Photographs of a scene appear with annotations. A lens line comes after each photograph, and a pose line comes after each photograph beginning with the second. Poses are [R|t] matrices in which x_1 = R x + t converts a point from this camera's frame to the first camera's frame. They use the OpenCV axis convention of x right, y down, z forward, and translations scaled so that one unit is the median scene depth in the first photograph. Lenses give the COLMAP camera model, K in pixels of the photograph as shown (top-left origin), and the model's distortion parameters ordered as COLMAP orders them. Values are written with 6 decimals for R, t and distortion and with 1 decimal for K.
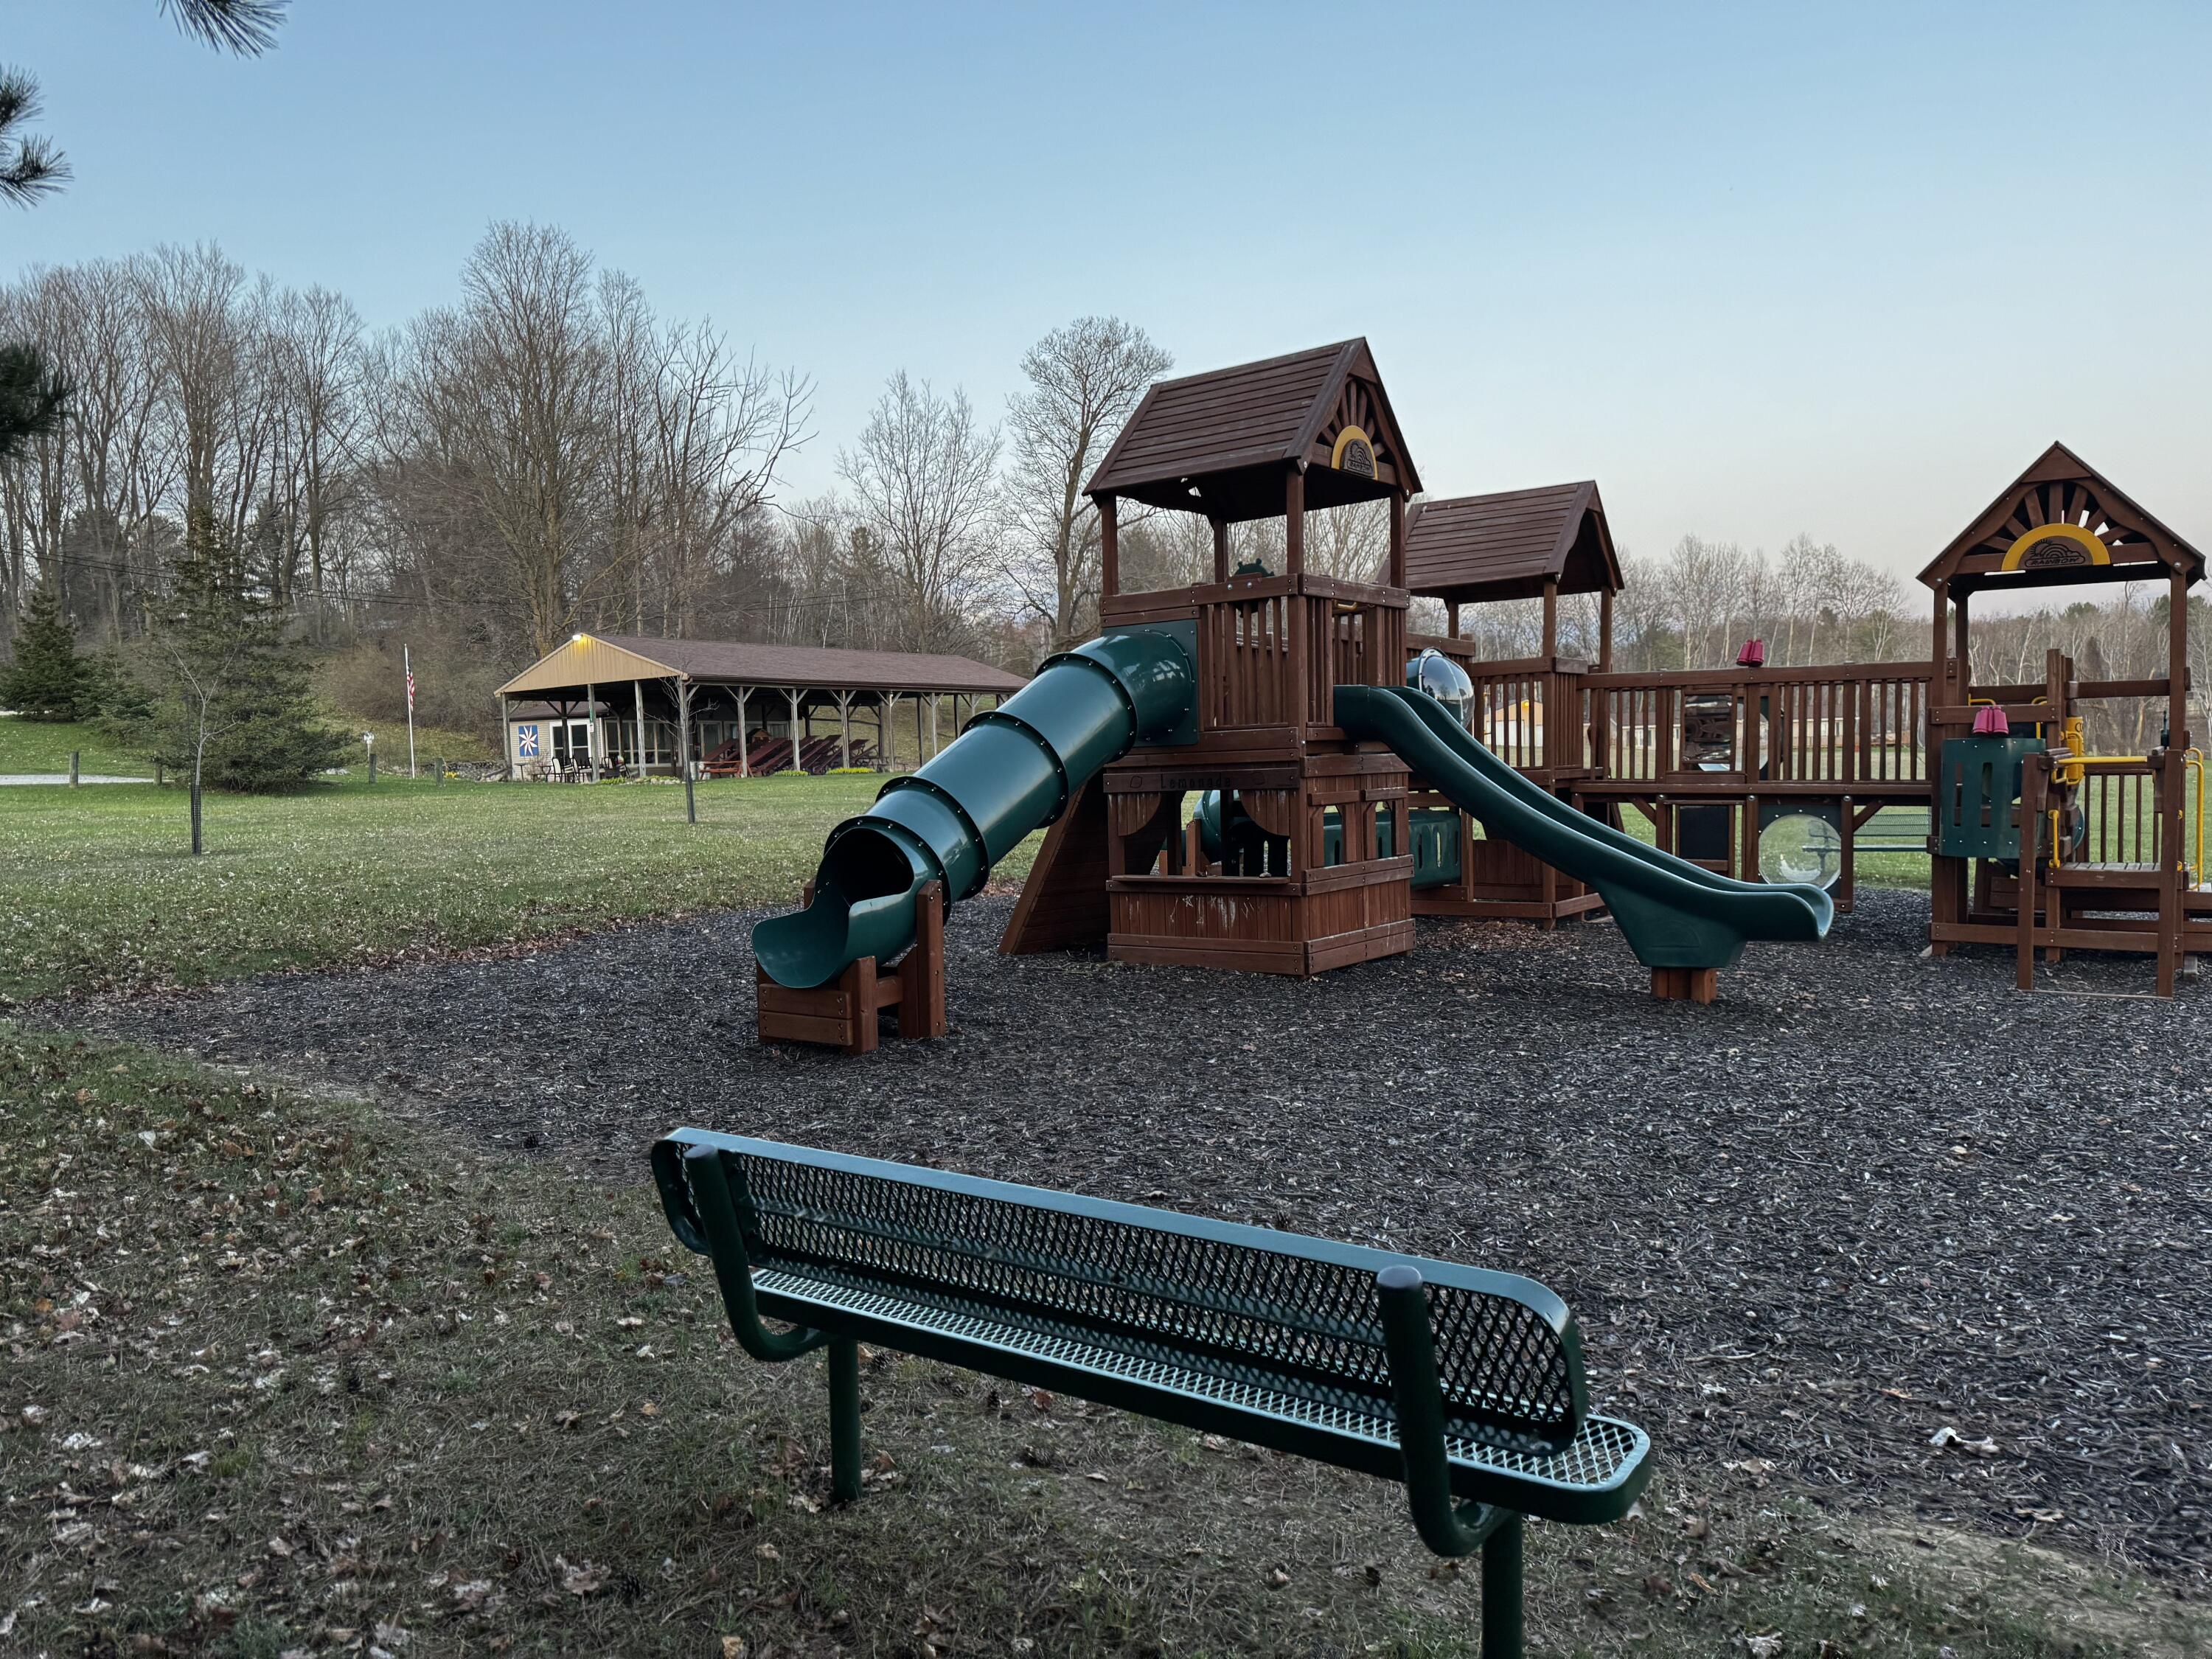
lens RADIAL K [[1623.0, 0, 1106.0], [0, 1623.0, 829.5], [0, 0, 1]] dist [0.055809, -0.067915]
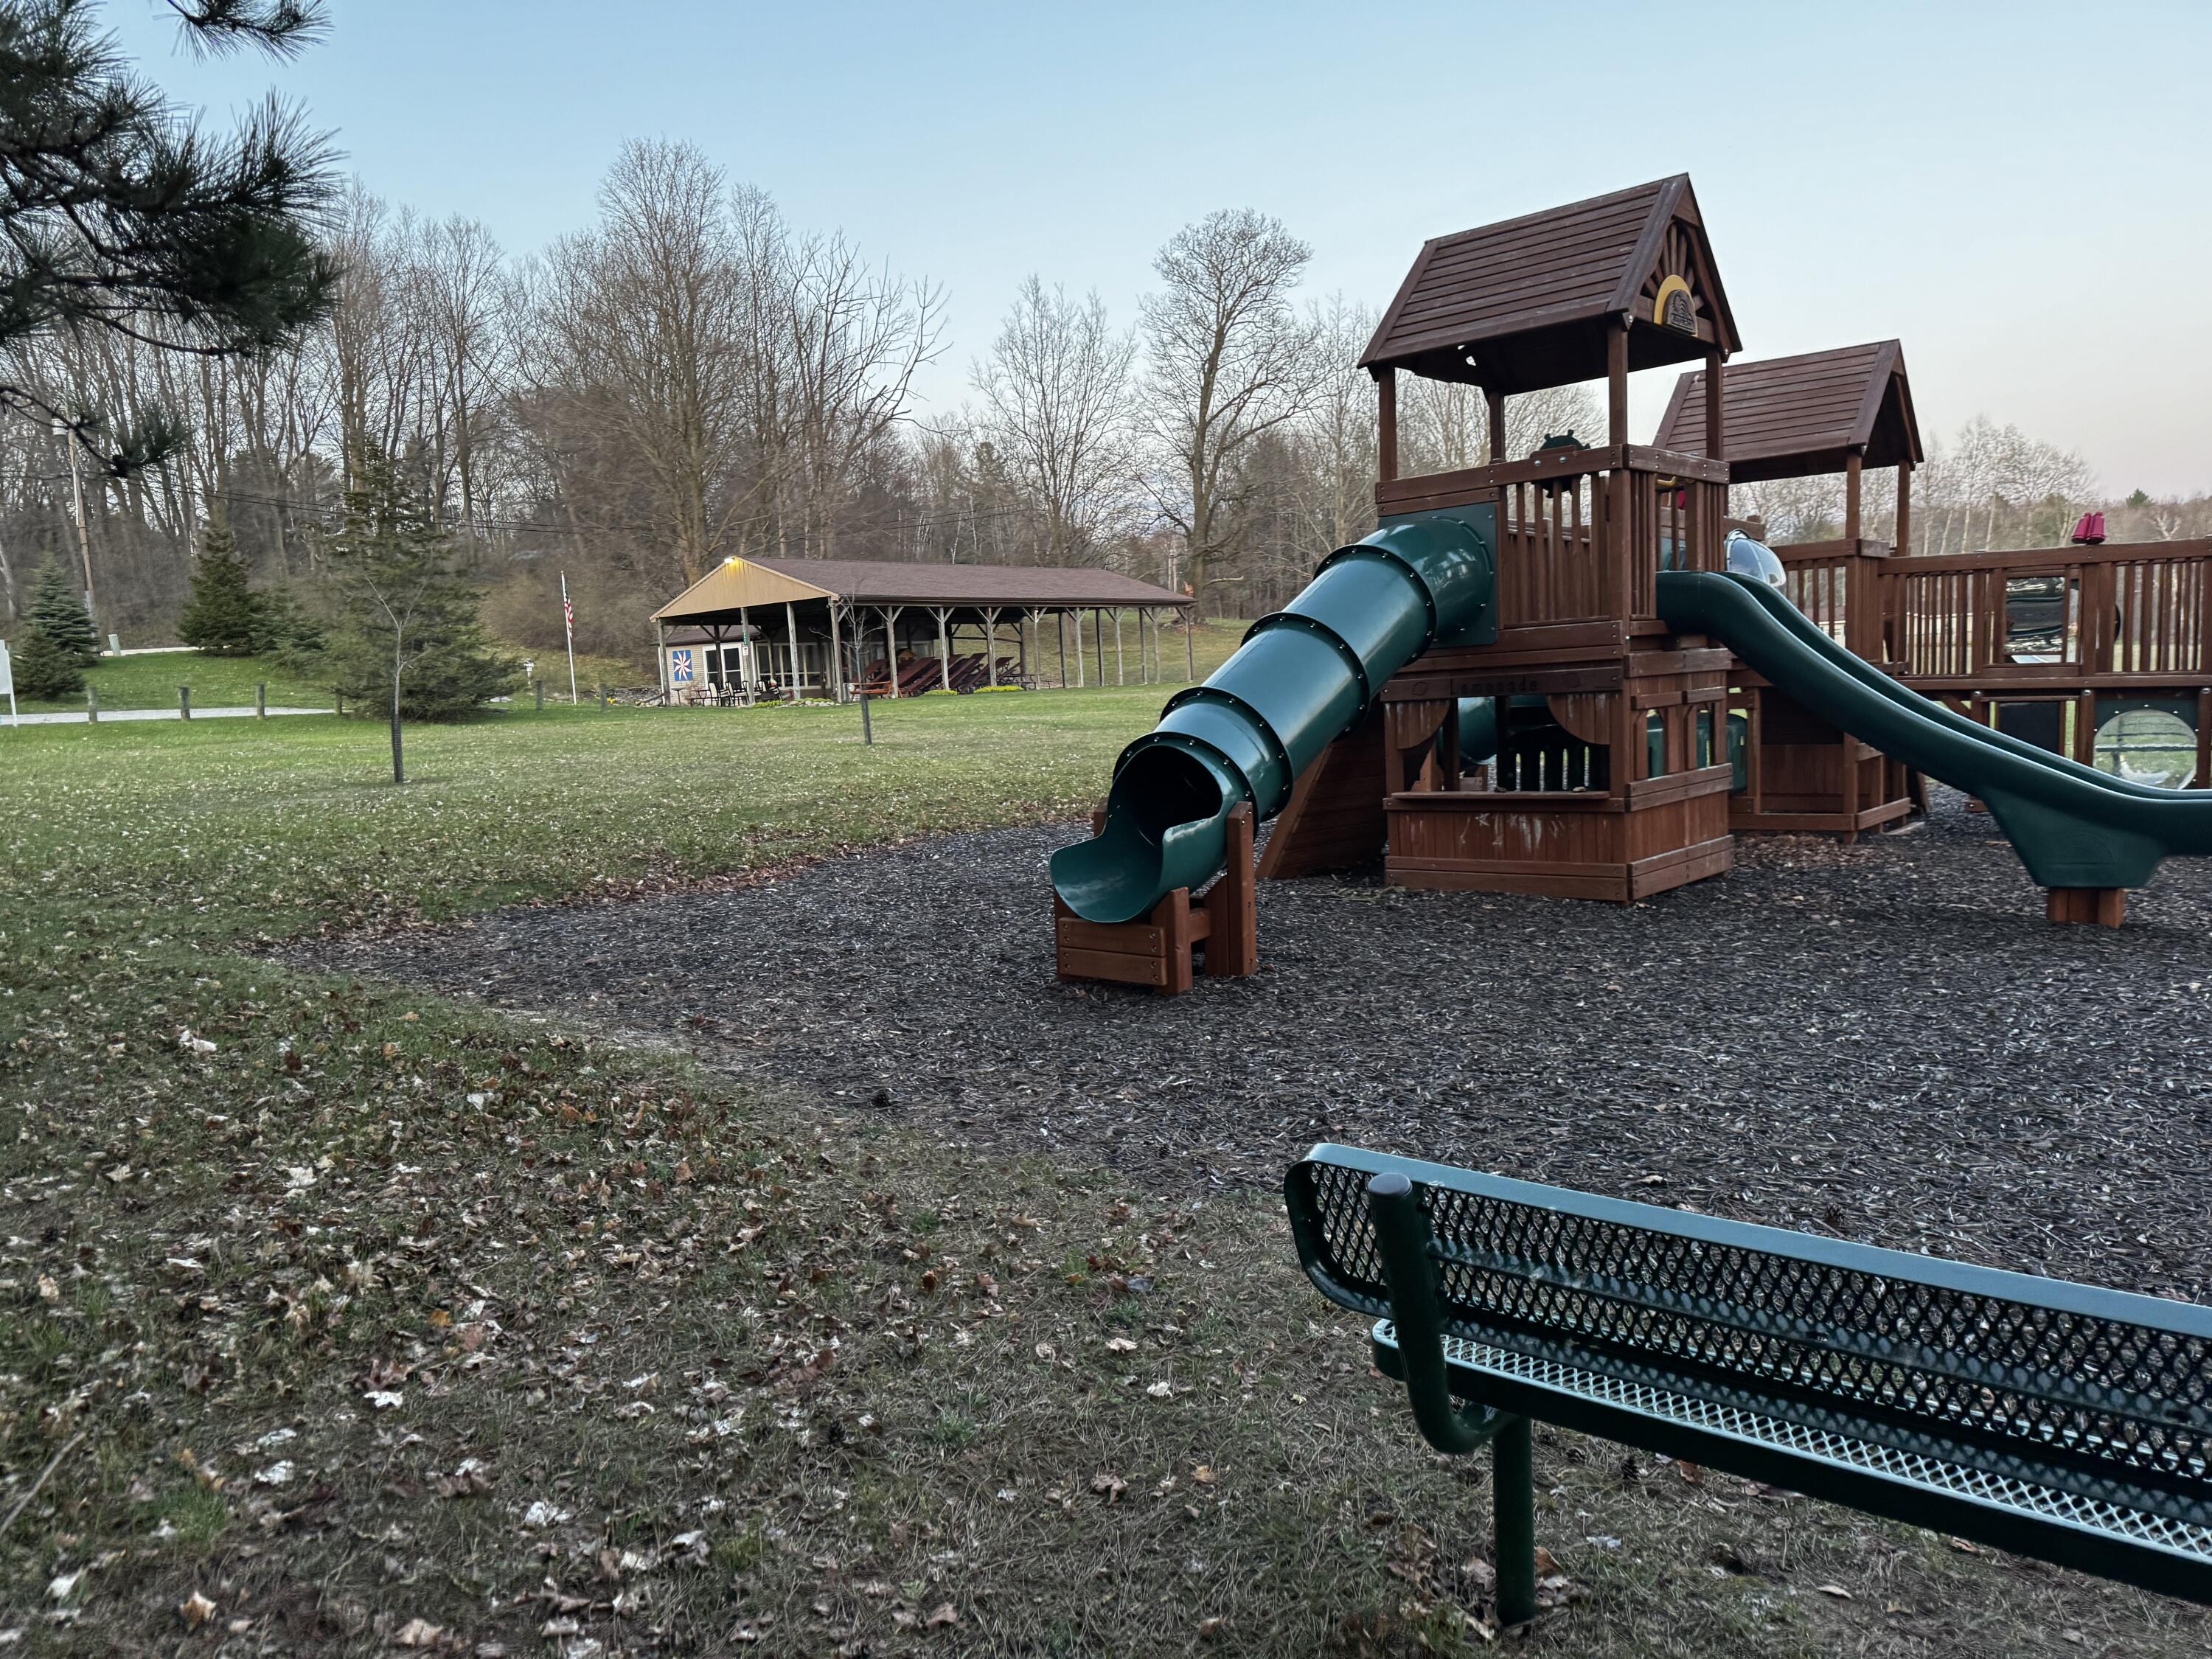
lens RADIAL K [[1554.5, 0, 999.5], [0, 1554.5, 813.1], [0, 0, 1]] dist [0.147761, -0.289841]
pose [[0.995328, -0.013991, -0.095532, -0.118362], [0.018093, 0.998945, 0.042204, -0.000971], [0.094841, -0.043735, 0.994531, 0.094550]]
